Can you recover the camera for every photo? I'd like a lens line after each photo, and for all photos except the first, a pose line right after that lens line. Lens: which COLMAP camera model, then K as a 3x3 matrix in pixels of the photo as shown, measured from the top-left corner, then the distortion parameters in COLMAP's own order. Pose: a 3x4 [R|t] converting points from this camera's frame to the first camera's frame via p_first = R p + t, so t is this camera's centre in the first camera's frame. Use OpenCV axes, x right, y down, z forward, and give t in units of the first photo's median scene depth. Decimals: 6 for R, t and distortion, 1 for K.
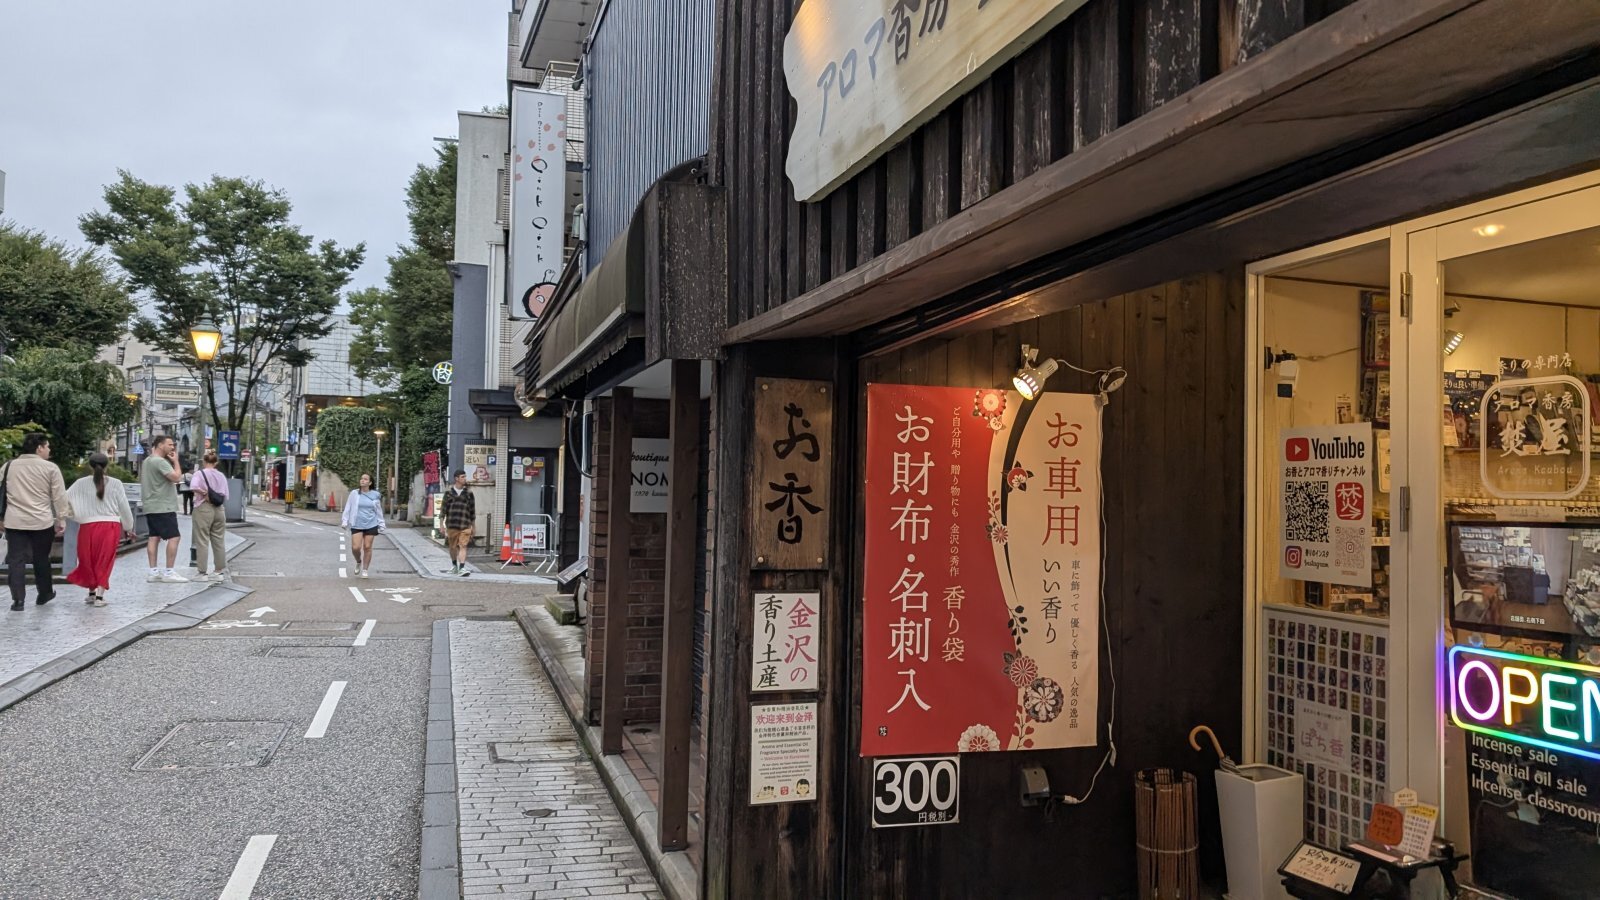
lens RADIAL K [[1188.0, 0, 807.6], [0, 1188.0, 450.0], [0, 0, 1]] dist [0.042889, -0.000126]
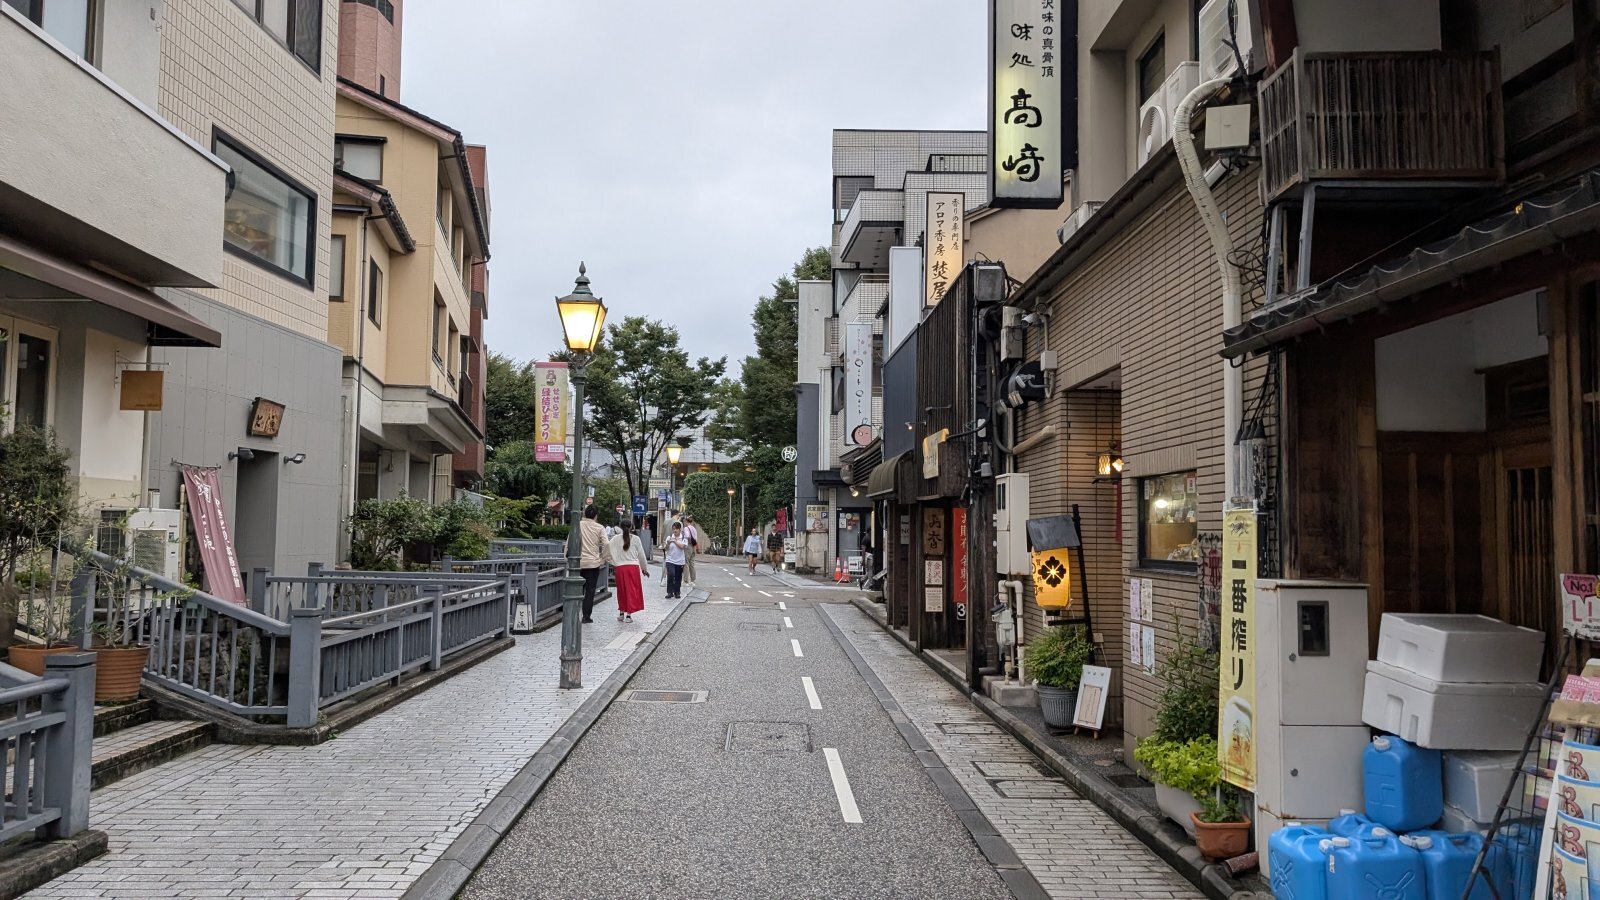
lens RADIAL K [[1188.0, 0, 802.0], [0, 1188.0, 445.9], [0, 0, 1]] dist [0.042889, -0.000126]
pose [[0.967190, -0.031556, -0.252088, 0.061503], [0.021628, 0.998881, -0.042060, -0.011624], [0.253133, 0.035228, 0.966790, -0.322266]]
